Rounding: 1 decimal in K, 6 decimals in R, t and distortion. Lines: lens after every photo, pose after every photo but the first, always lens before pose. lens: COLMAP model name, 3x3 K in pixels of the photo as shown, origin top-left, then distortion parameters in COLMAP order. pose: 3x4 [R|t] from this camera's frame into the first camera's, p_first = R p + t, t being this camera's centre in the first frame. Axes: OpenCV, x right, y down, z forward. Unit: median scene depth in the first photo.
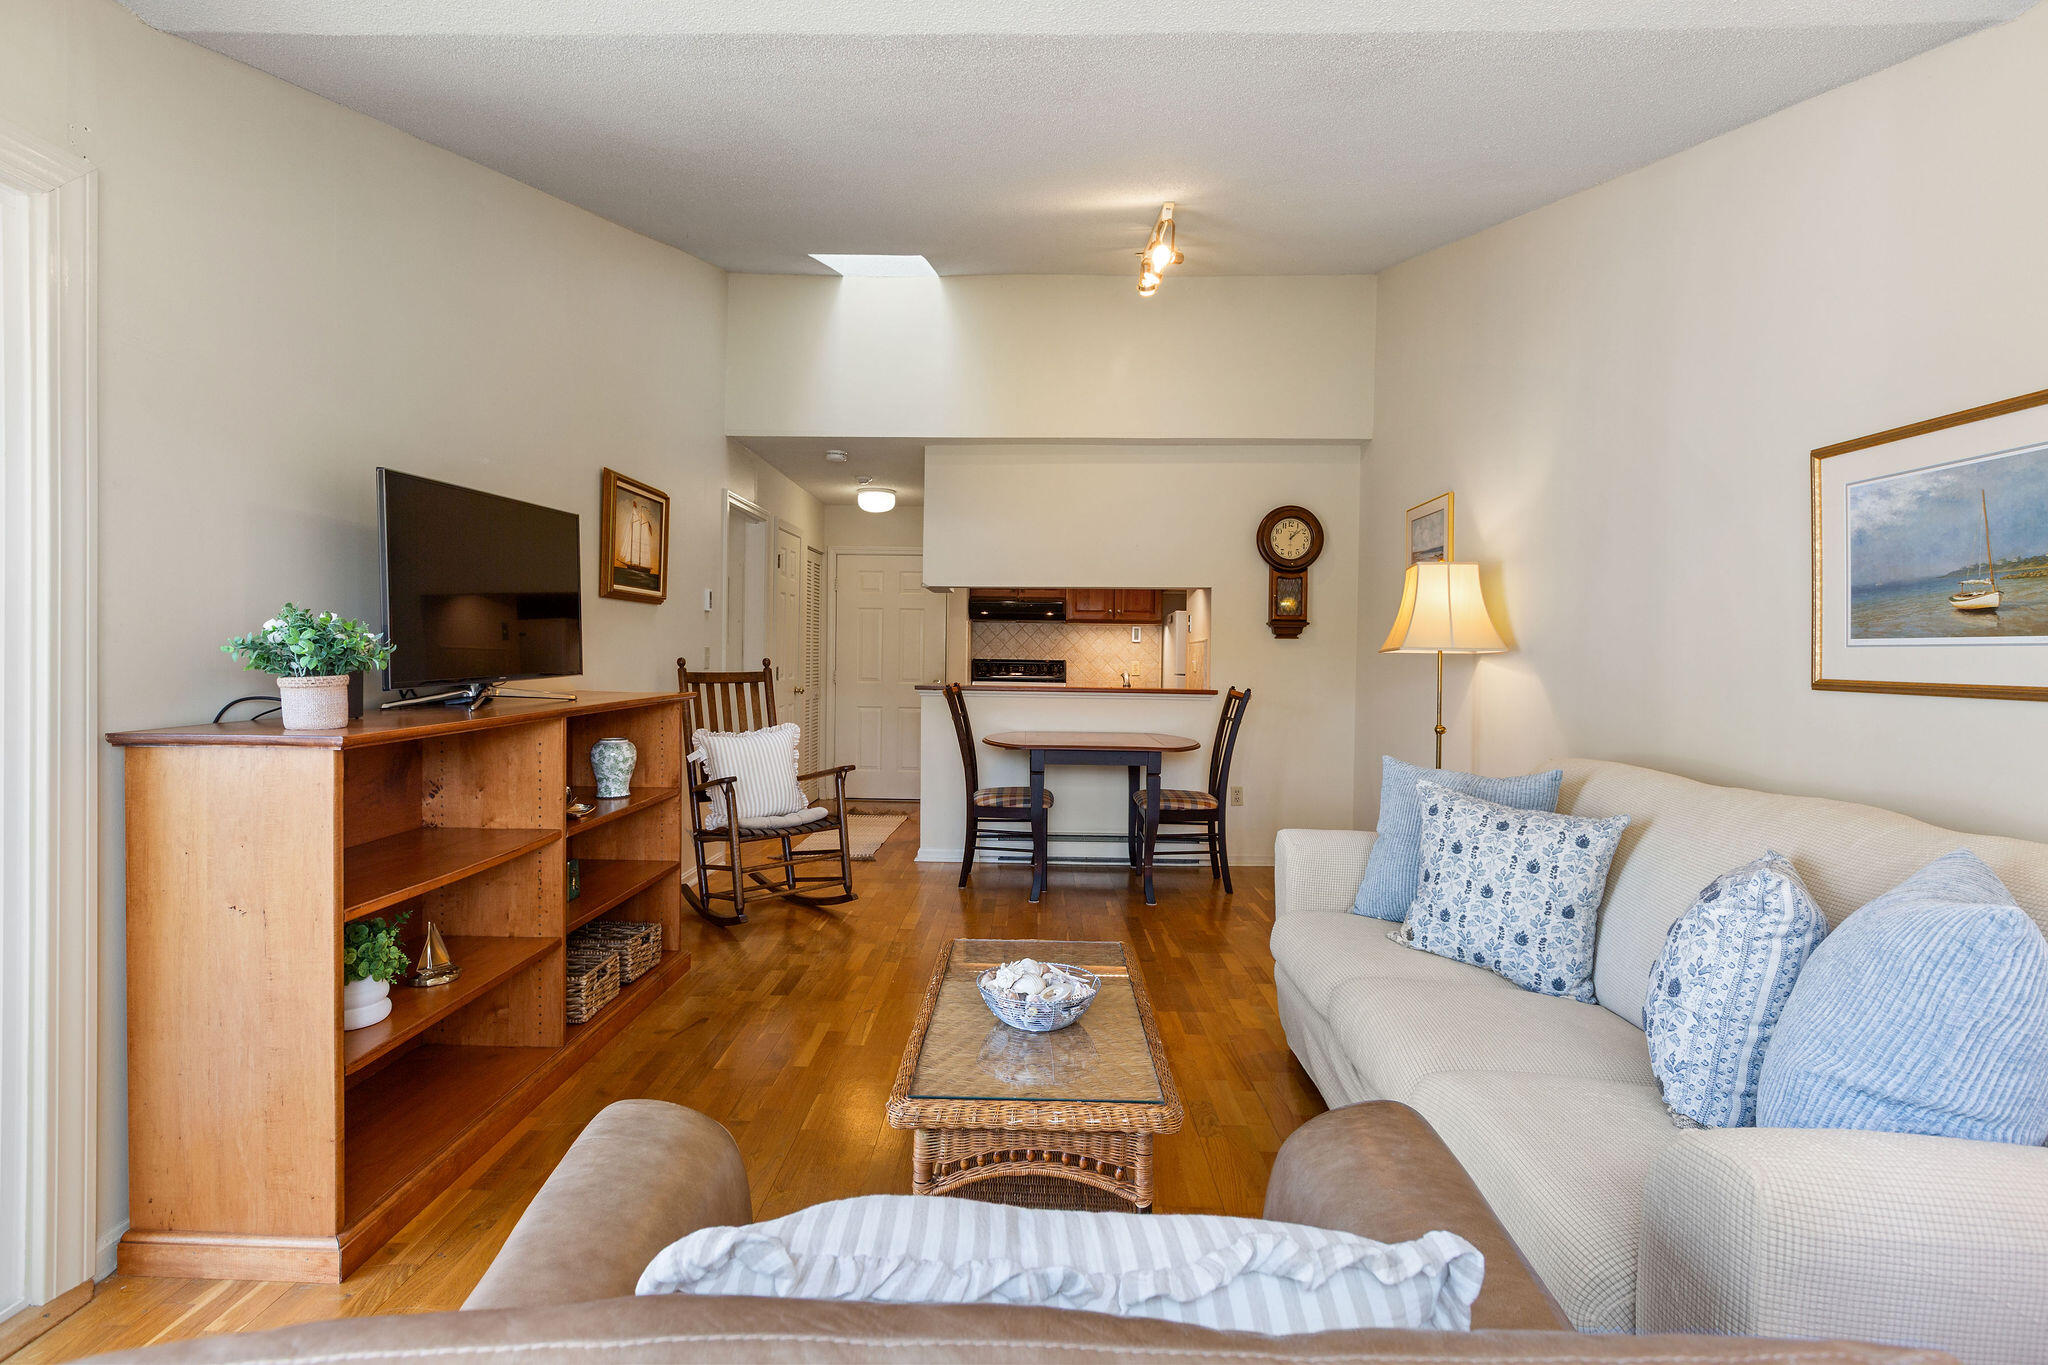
lens RADIAL K [[985.8, 0, 1016.8], [0, 985.8, 669.9], [0, 0, 1]] dist [0.000179, -0.000004]
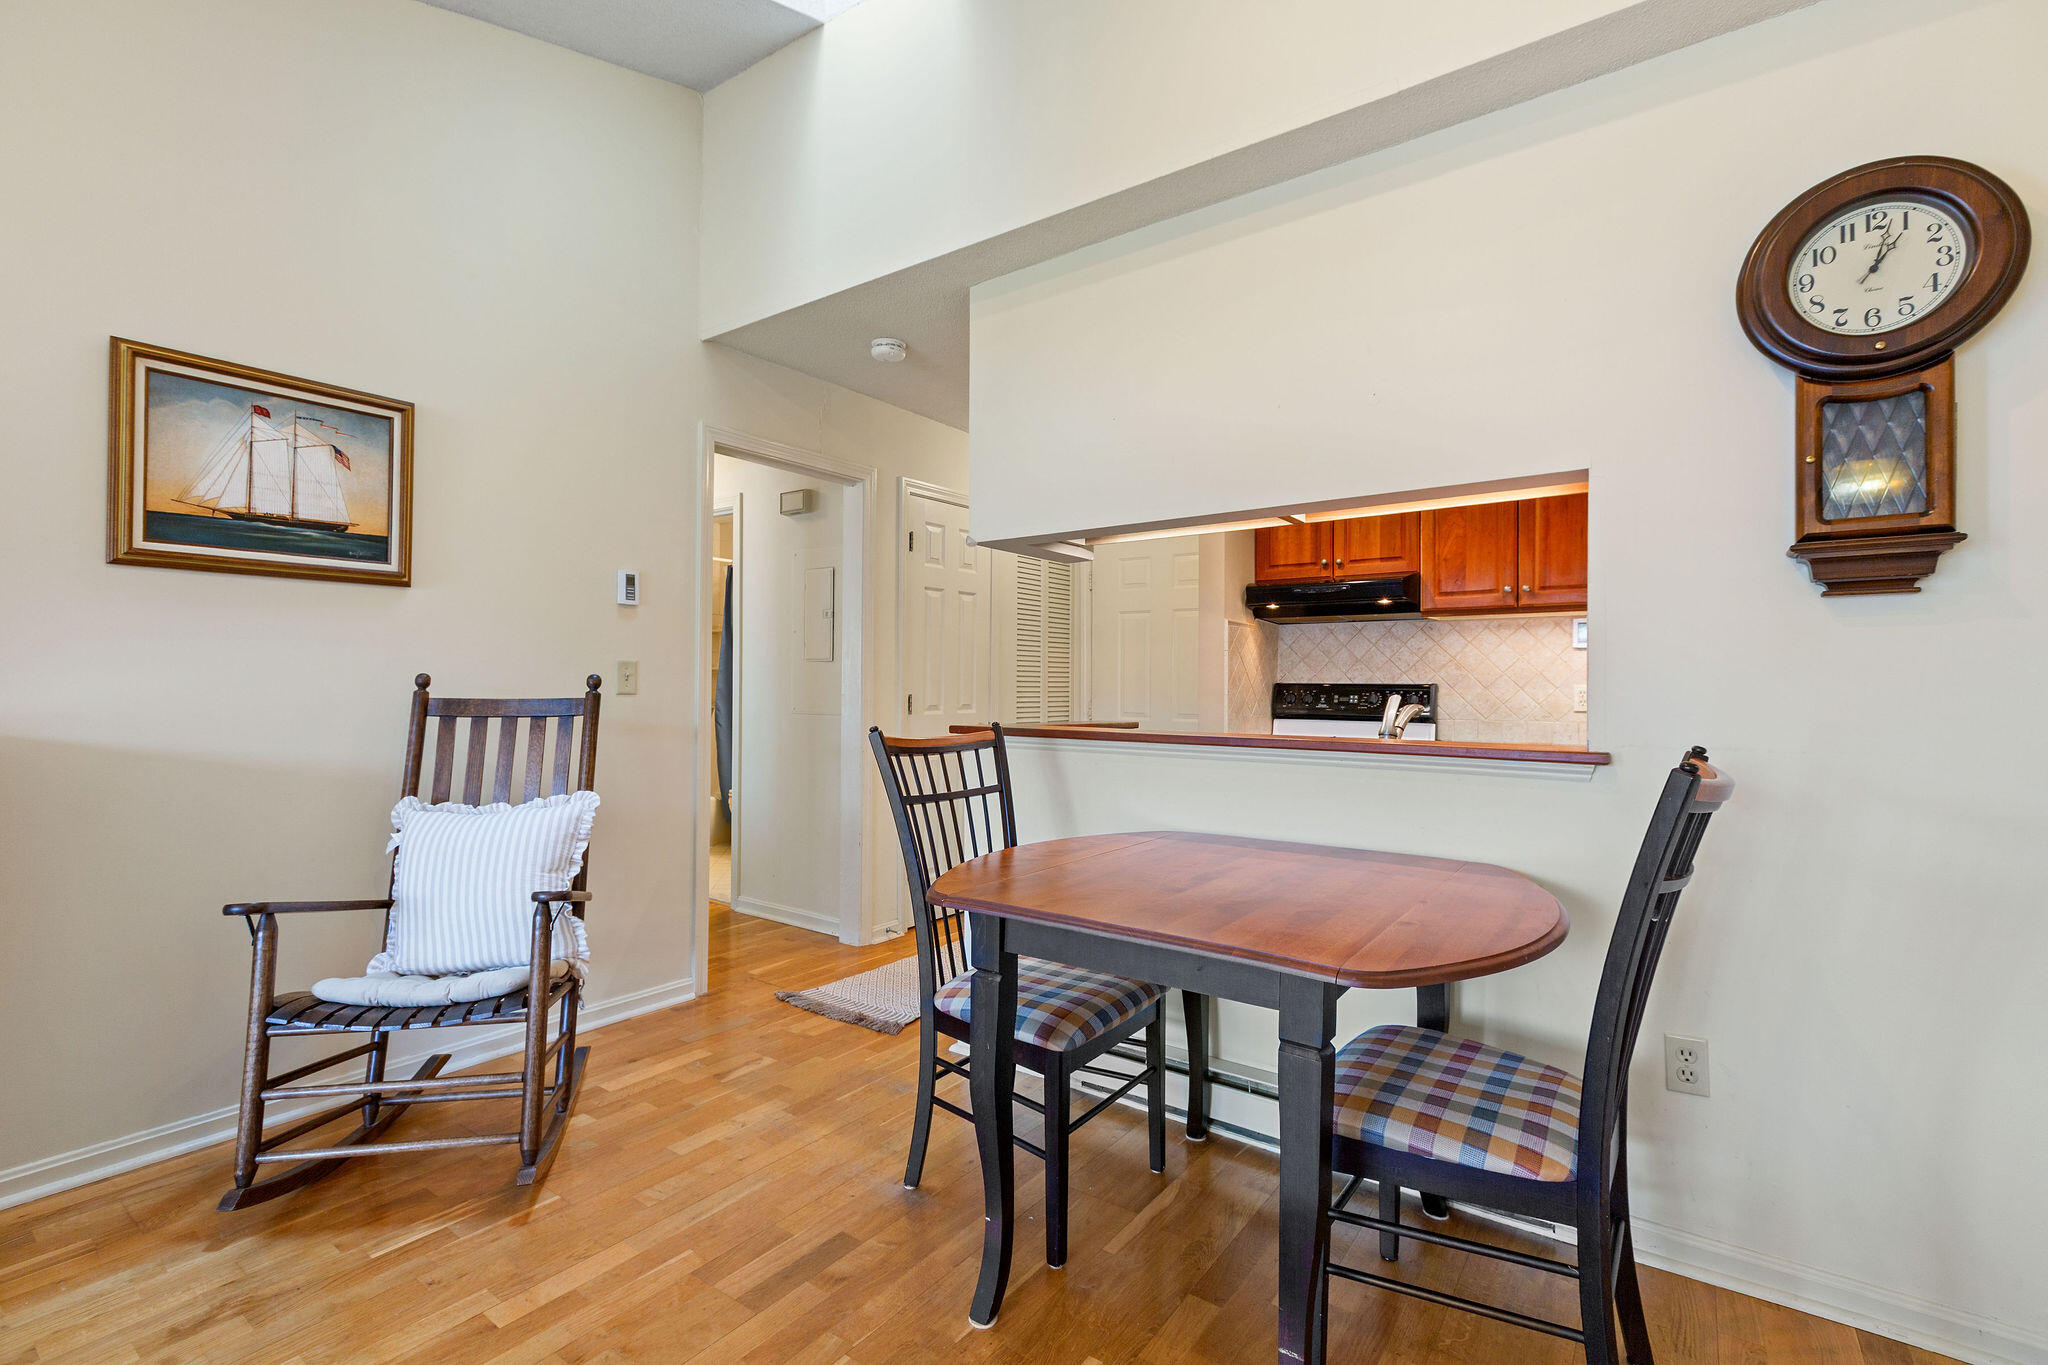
lens RADIAL K [[914.5, 0, 1031.7], [0, 914.5, 683.8], [0, 0, 1]] dist [0.002166, -0.000766]
pose [[0.819543, -0.010312, -0.572925, 0.224300], [-0.003254, 0.999738, -0.022648, 0.003954], [0.573008, 0.020425, 0.819295, 0.617075]]
